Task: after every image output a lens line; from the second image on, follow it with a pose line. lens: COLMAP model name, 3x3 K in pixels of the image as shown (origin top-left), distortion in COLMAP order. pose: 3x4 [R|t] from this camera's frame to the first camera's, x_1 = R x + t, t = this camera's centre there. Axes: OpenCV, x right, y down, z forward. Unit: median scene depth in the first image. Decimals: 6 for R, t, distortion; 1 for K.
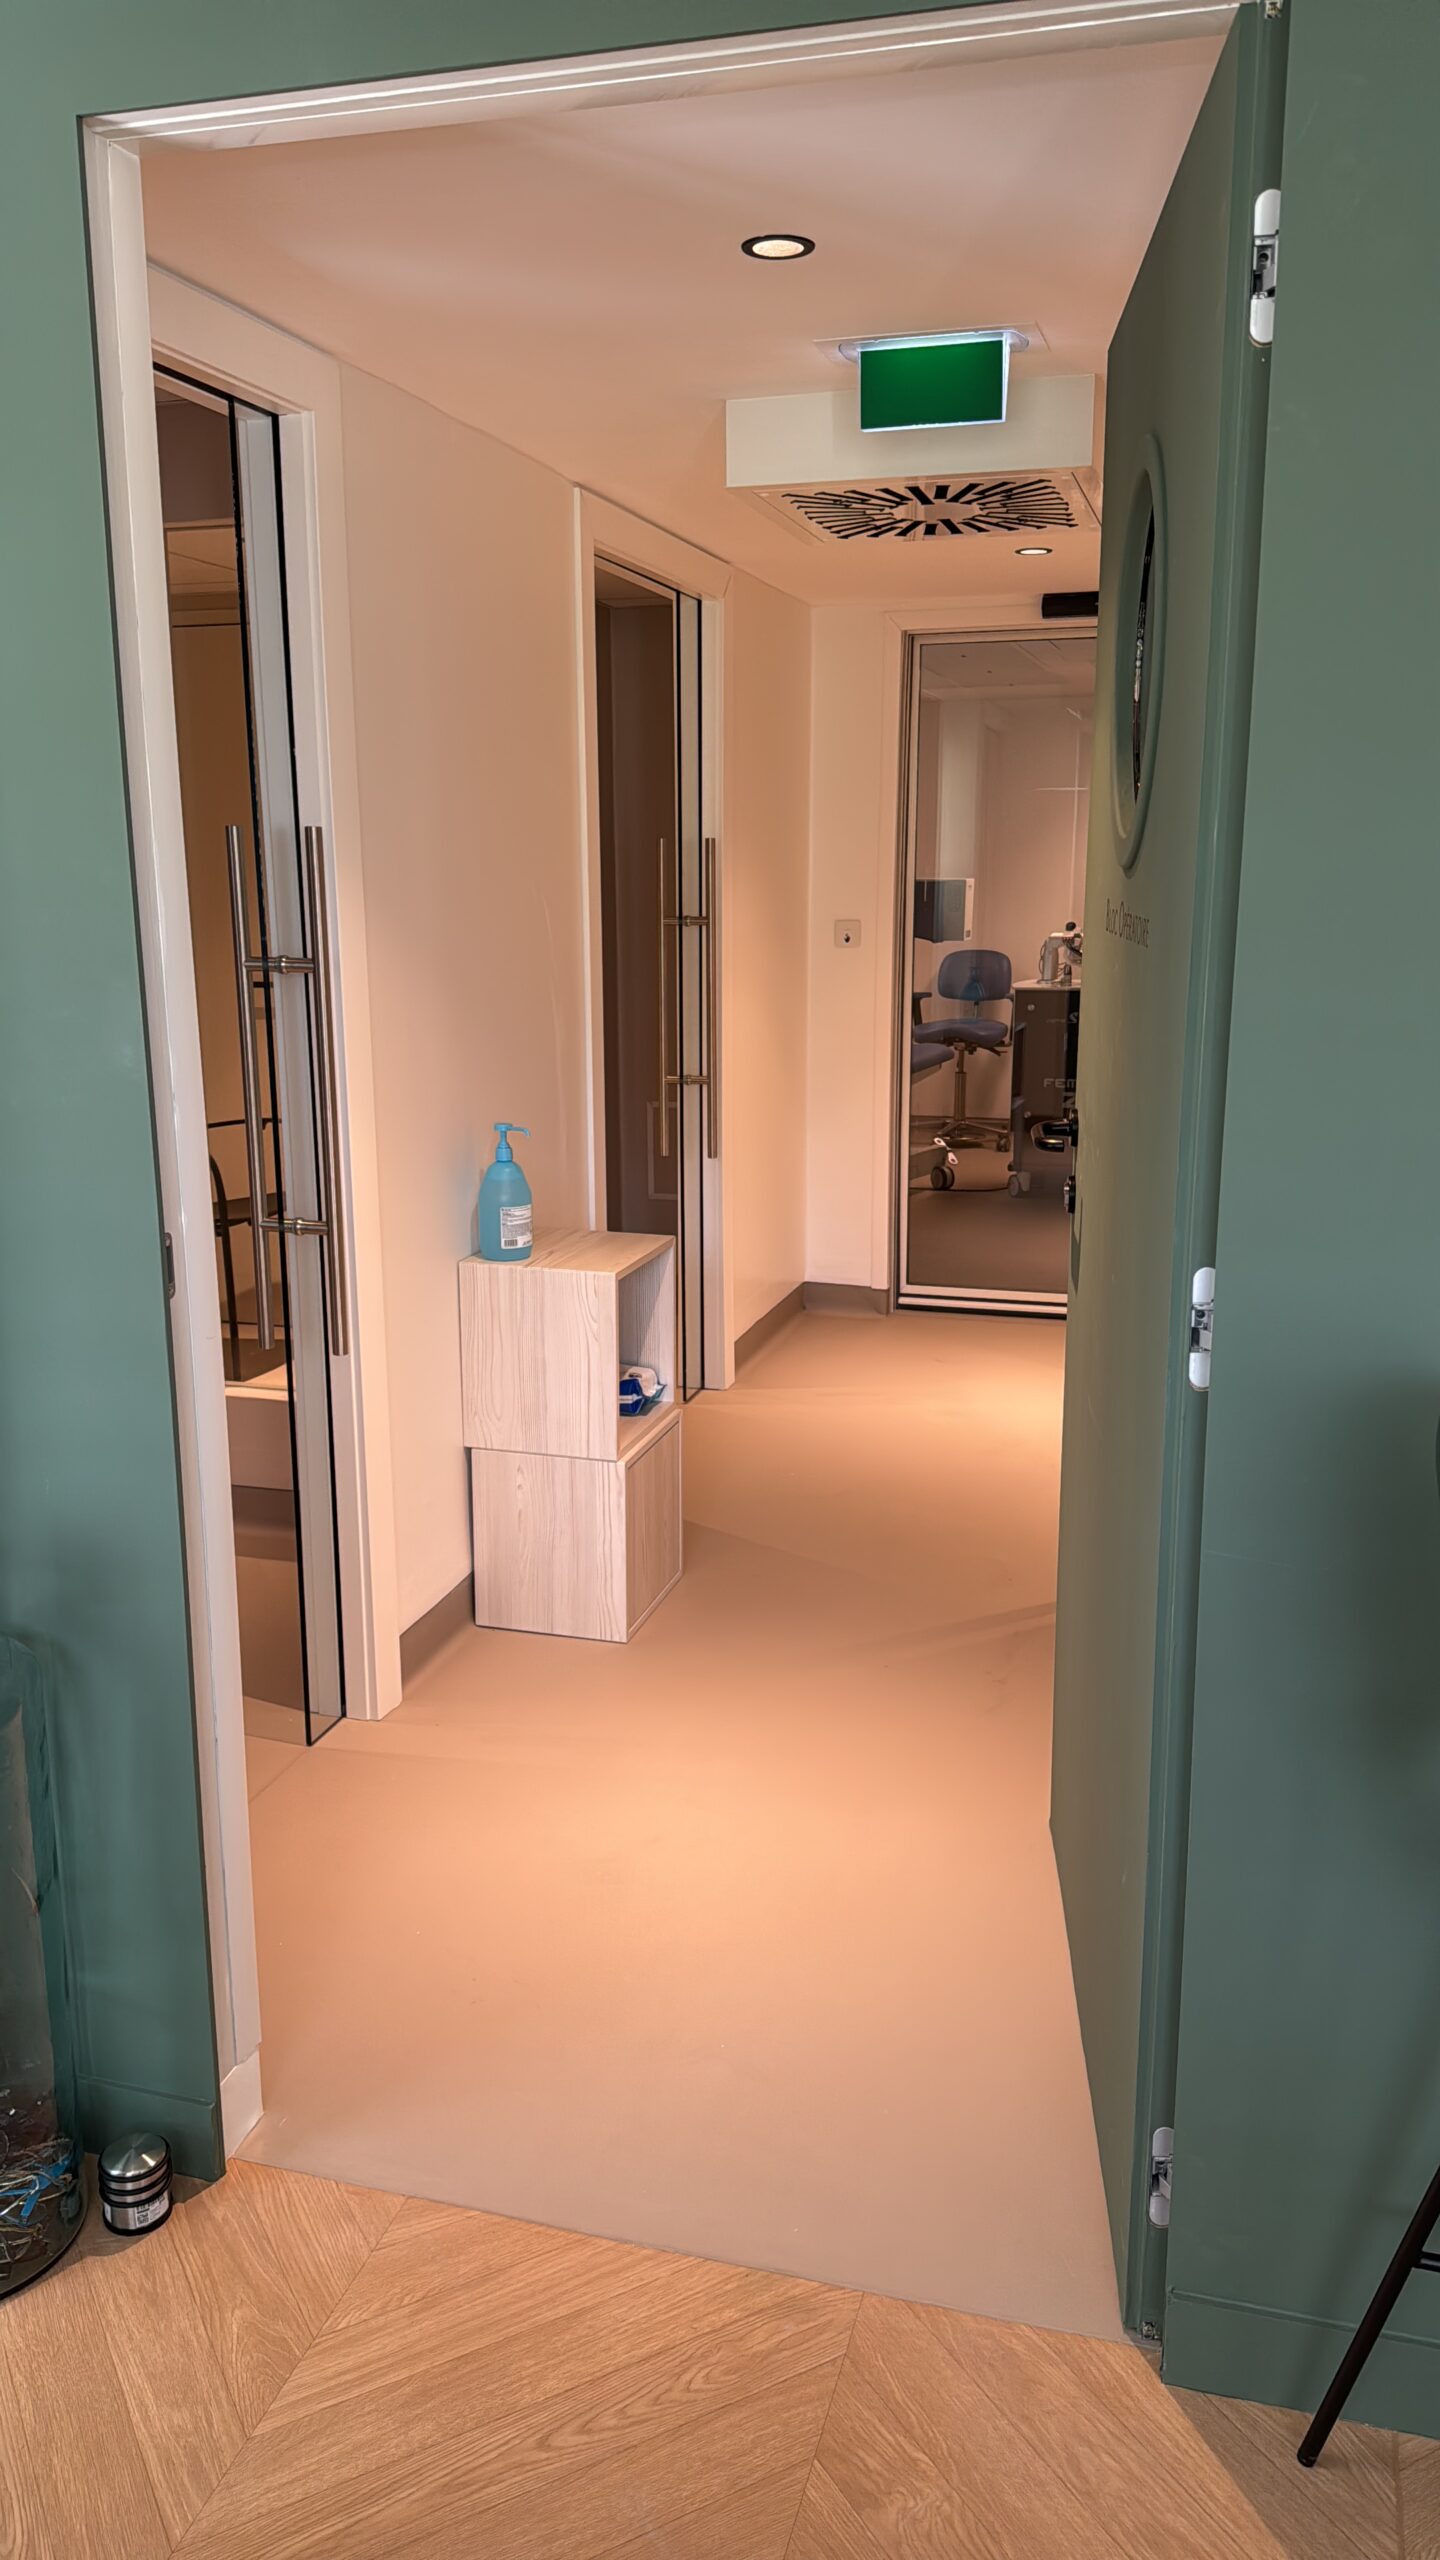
lens RADIAL K [[1914.2, 0, 720.0], [0, 1914.2, 1280.0], [0, 0, 1]] dist [0.226088, 0.000682]
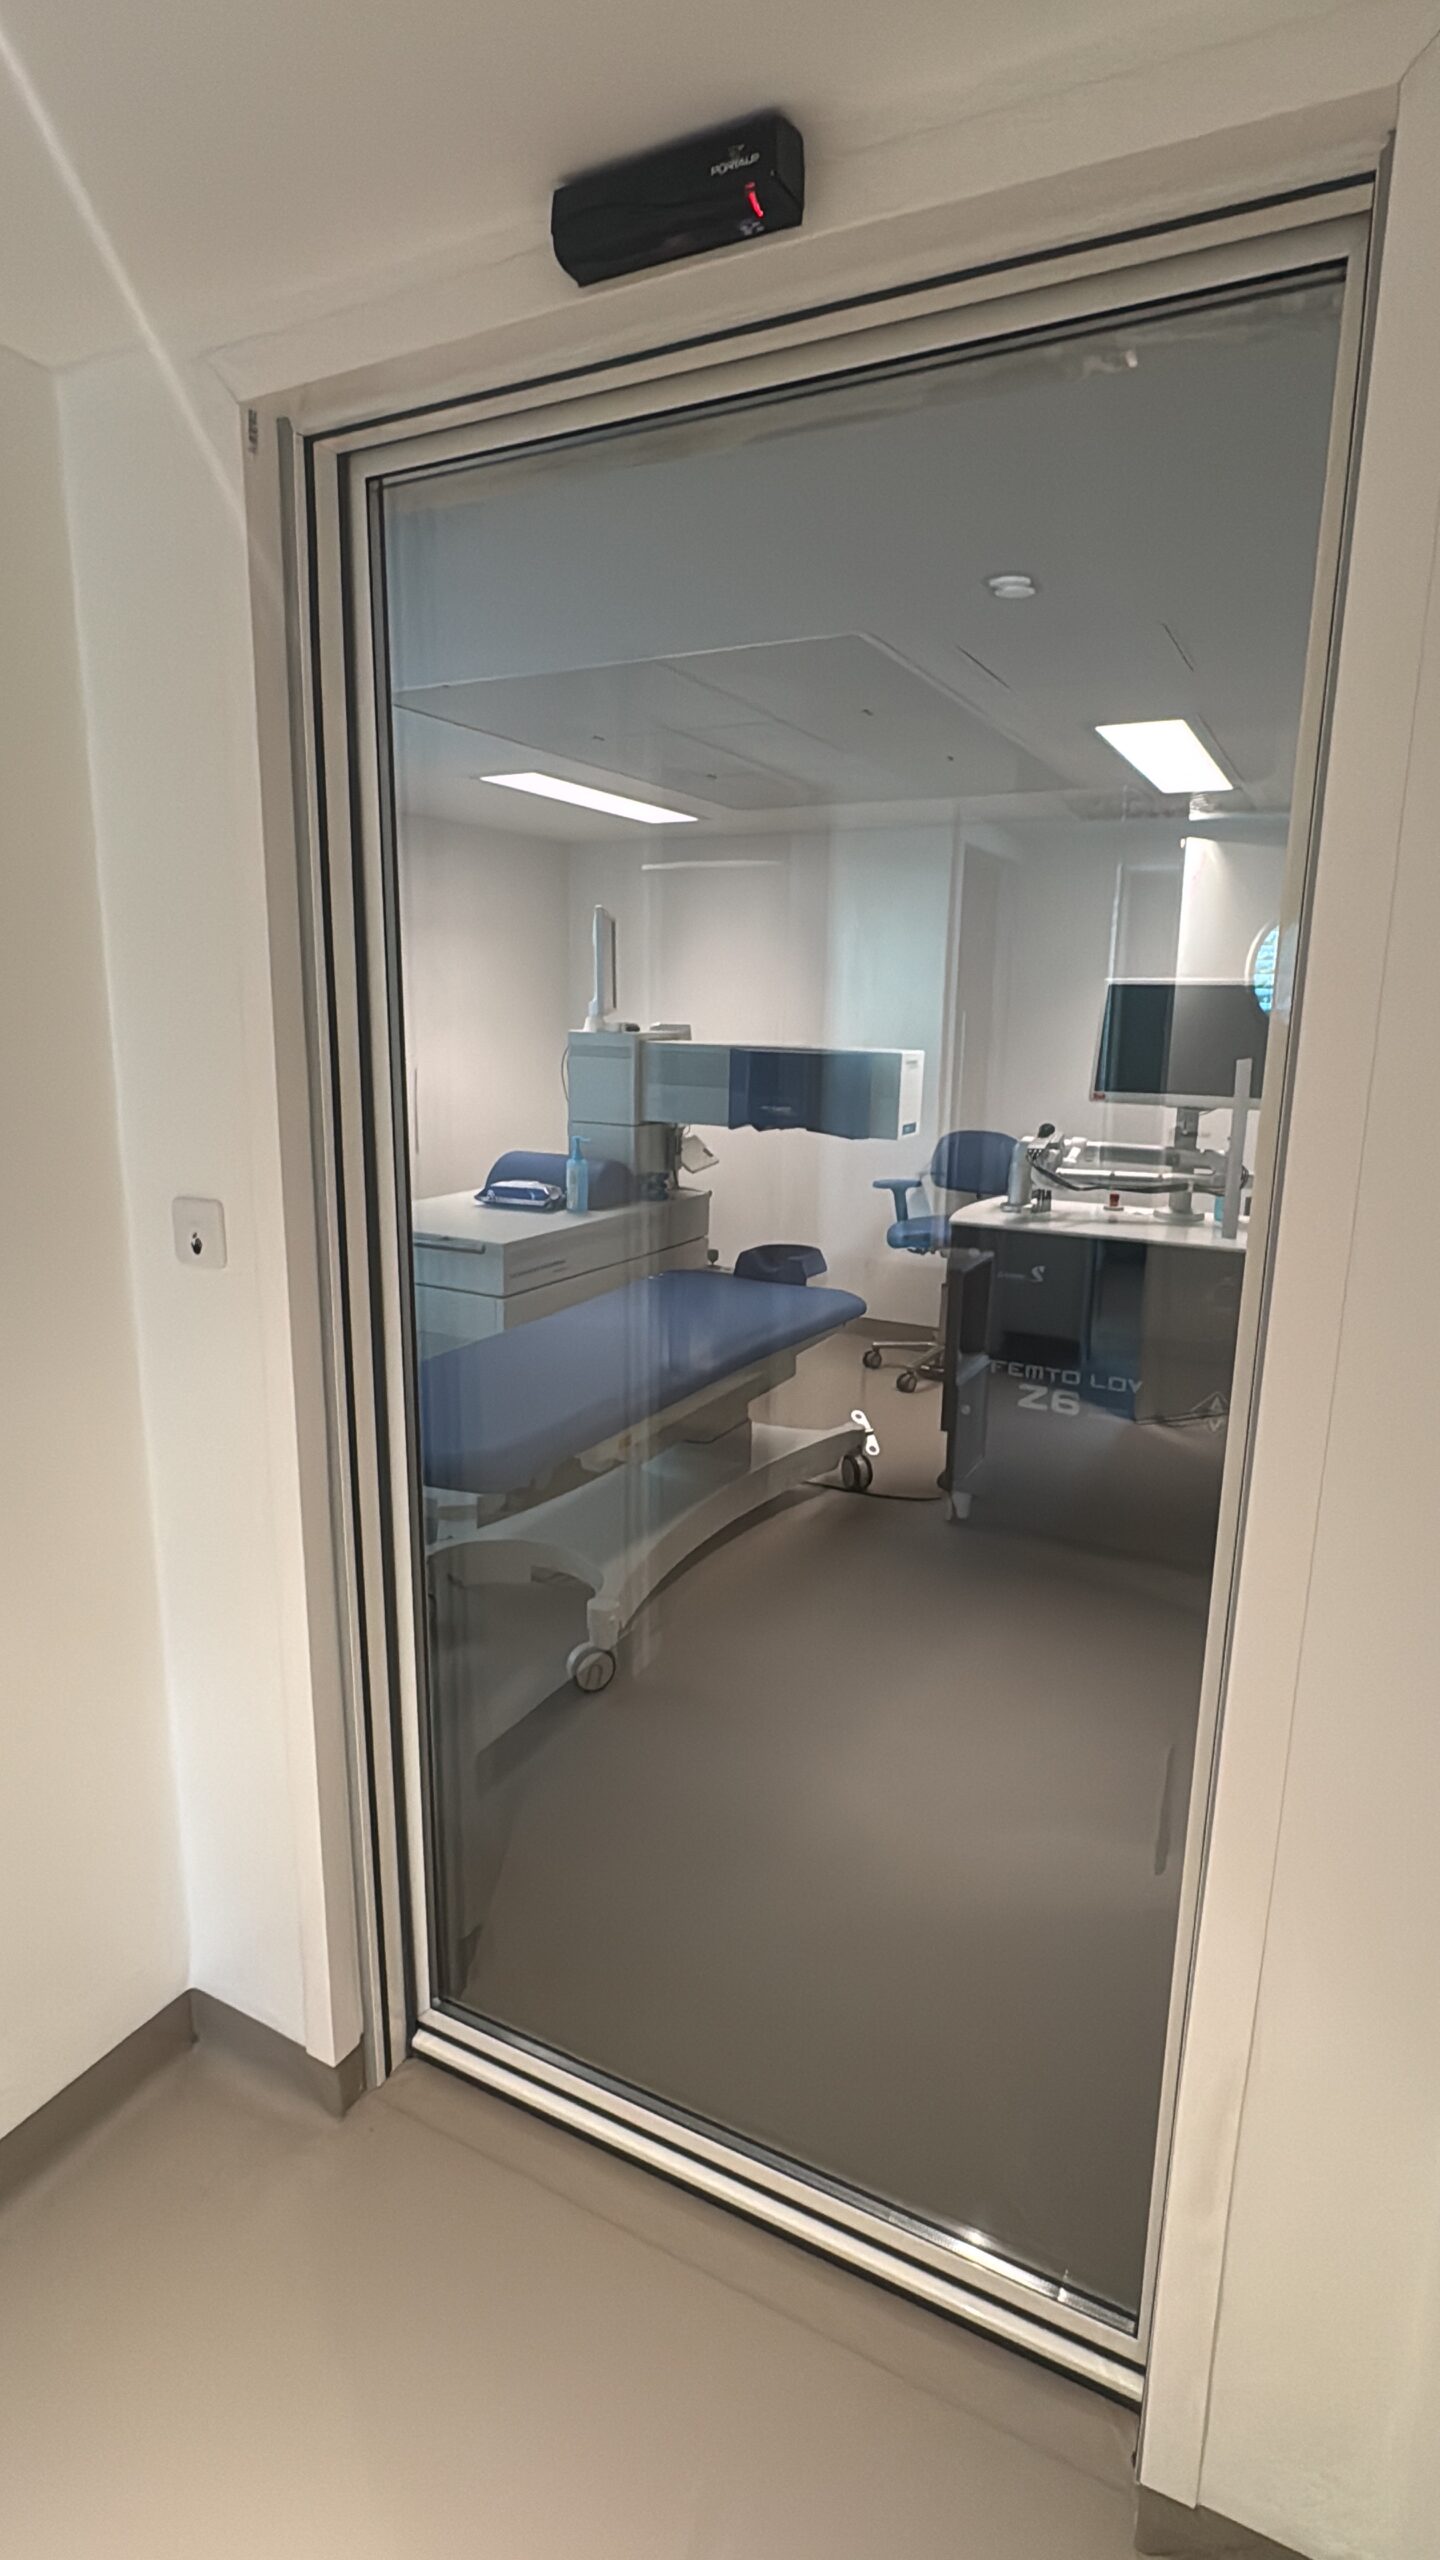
lens RADIAL K [[1282.9, 0, 720.0], [0, 1282.9, 1280.0], [0, 0, 1]] dist [-0.001993, 0.000005]
pose [[0.980306, 0.057518, -0.188921, 0.157491], [-0.057690, 0.998324, 0.004591, -0.127485], [0.188868, 0.006398, 0.981982, 0.555069]]
